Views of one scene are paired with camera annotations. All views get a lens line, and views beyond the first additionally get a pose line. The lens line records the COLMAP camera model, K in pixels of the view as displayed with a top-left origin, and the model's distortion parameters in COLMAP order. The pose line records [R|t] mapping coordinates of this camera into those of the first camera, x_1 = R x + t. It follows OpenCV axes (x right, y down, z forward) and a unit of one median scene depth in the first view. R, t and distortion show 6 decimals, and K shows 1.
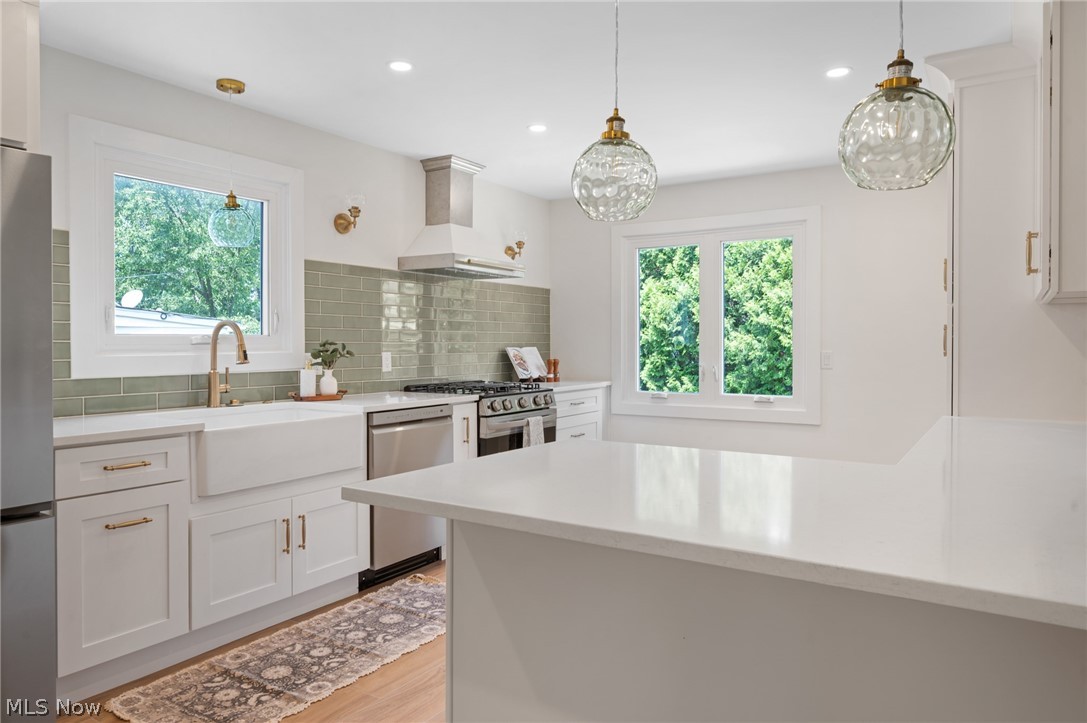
lens RADIAL K [[701.2, 0, 543.5], [0, 701.2, 361.5], [0, 0, 1]] dist [-0.001780, -0.001186]
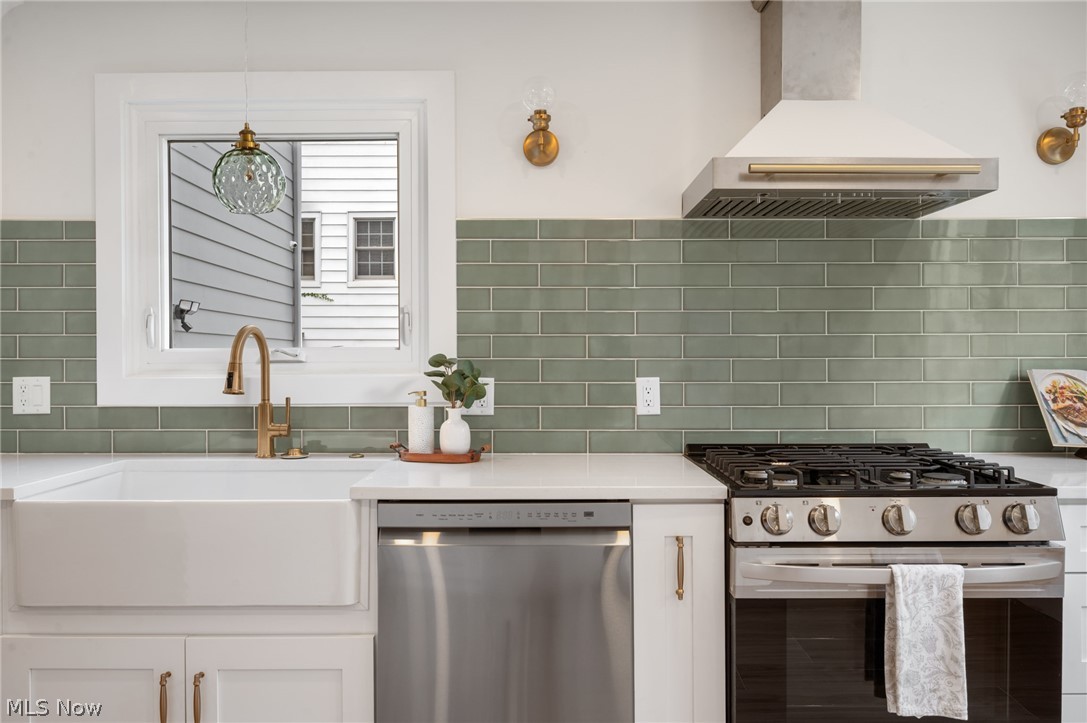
lens RADIAL K [[740.9, 0, 543.5], [0, 740.9, 361.5], [0, 0, 1]] dist [-0.005045, -0.001339]
pose [[0.542956, 0.000759, -0.839761, 0.228323], [-0.019979, 0.999728, -0.012014, -0.019178], [0.839523, 0.023301, 0.542824, 0.725066]]
